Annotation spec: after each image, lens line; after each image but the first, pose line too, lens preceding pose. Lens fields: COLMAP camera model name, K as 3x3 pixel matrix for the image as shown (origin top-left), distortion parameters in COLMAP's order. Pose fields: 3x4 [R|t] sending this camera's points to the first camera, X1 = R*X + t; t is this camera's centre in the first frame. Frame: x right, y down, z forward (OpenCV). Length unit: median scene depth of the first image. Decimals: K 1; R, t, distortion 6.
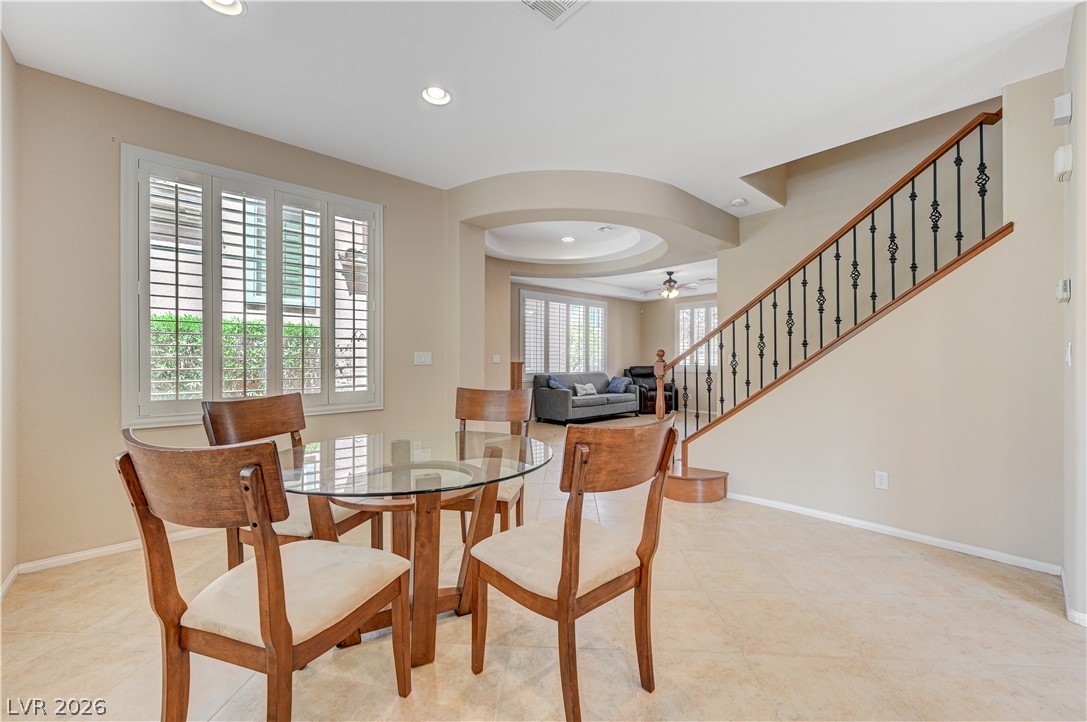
lens RADIAL K [[431.5, 0, 547.0], [0, 431.5, 357.4], [0, 0, 1]] dist [0.000682, 0.000688]
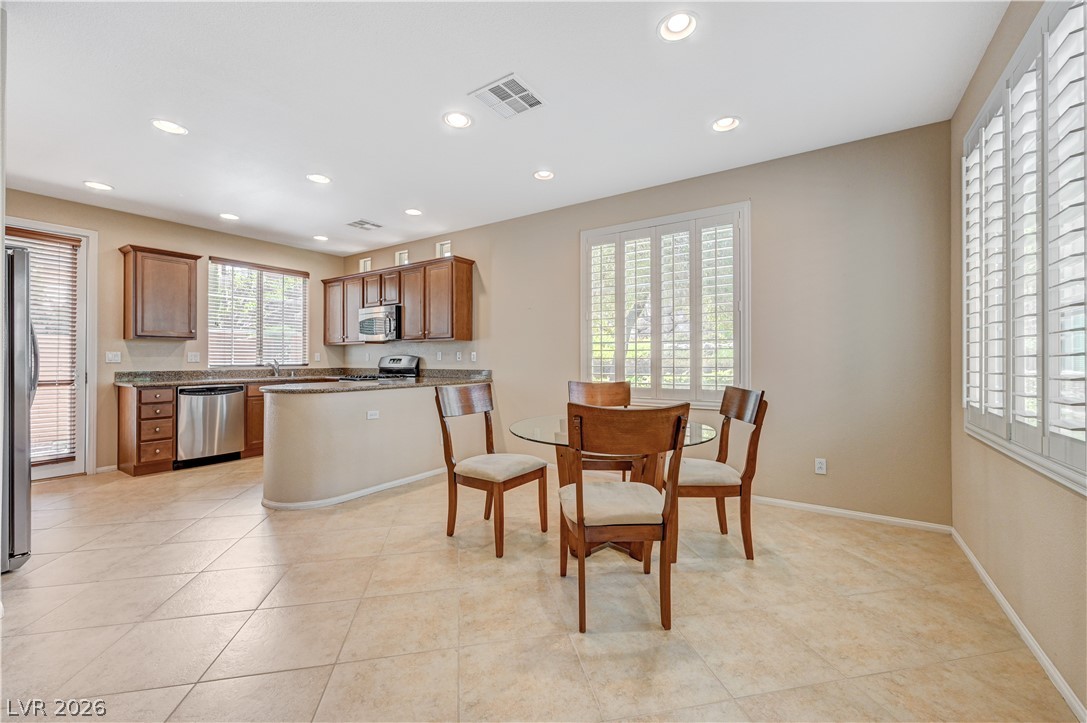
lens RADIAL K [[431.5, 0, 547.3], [0, 431.5, 357.9], [0, 0, 1]] dist [0.000682, 0.000688]
pose [[-0.969354, -0.000381, -0.245668, 0.214716], [0.001755, 0.999963, -0.008480, 0.012541], [0.245662, -0.008651, -0.969317, 2.187739]]
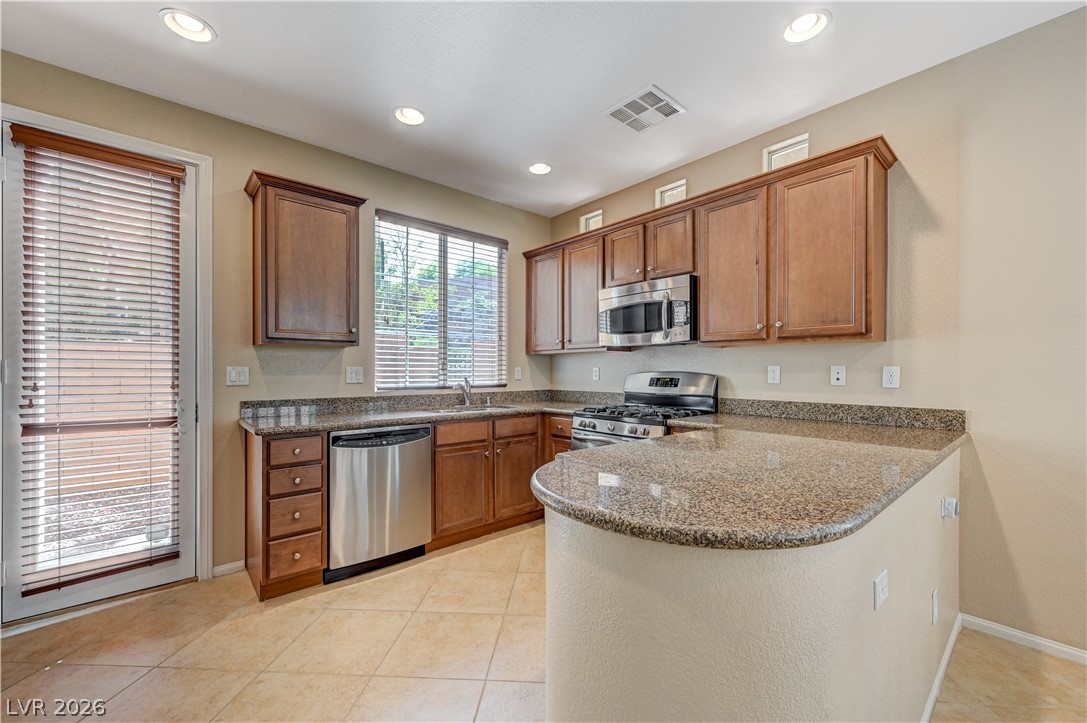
lens RADIAL K [[431.5, 0, 547.5], [0, 431.5, 372.7], [0, 0, 1]] dist [0.000682, 0.000688]
pose [[-0.999844, -0.001633, 0.017586, 0.888373], [-0.001606, 0.999997, 0.001585, -0.029058], [-0.017589, 0.001557, -0.999844, 0.749304]]
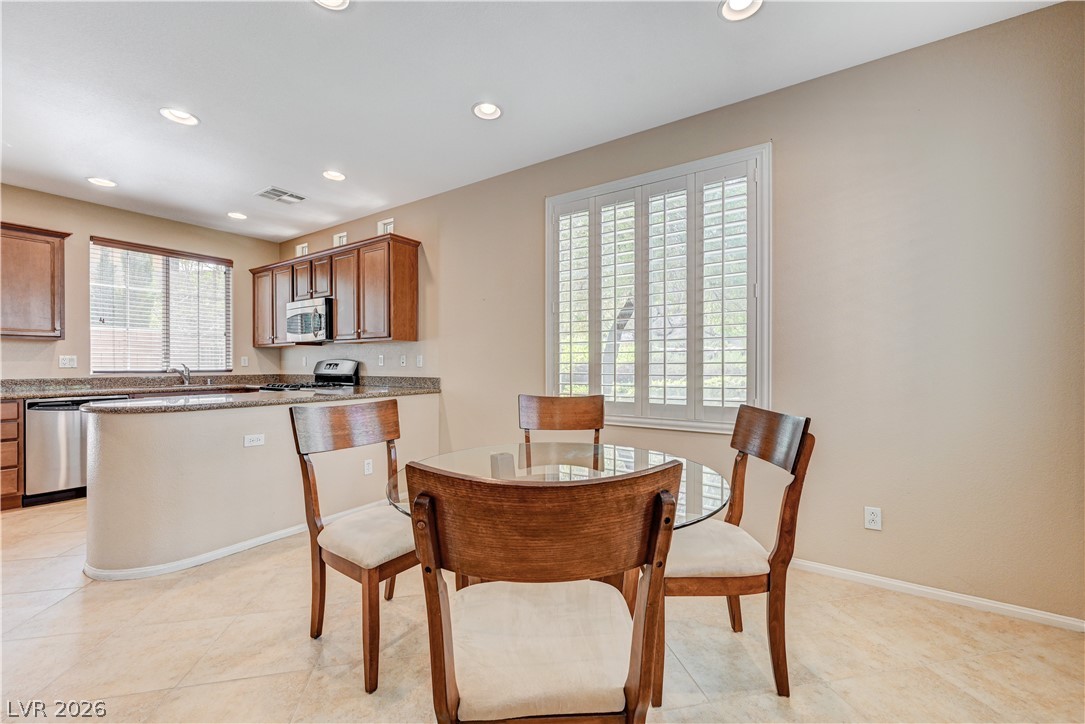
lens RADIAL K [[431.0, 0, 548.7], [0, 431.0, 366.1], [0, 0, 1]] dist [0.000468, 0.000115]
pose [[-0.968089, 0.001681, -0.250600, -0.071759], [0.001731, 0.999999, 0.000018, 0.007985], [0.250600, -0.000416, -0.968091, 1.748956]]
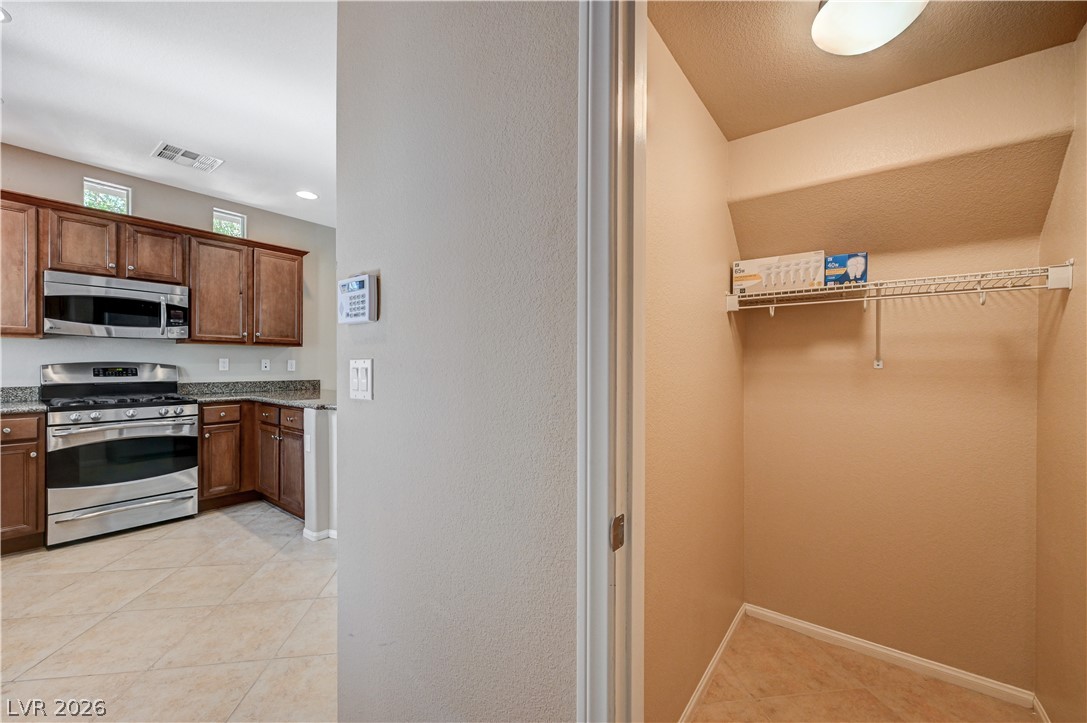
lens RADIAL K [[431.5, 0, 548.9], [0, 431.5, 367.2], [0, 0, 1]] dist [0.000682, 0.000688]
pose [[0.181617, 0.007751, -0.983339, 2.451105], [-0.003205, 0.999968, 0.007290, -0.028787], [0.983364, 0.001828, 0.181637, 0.511604]]
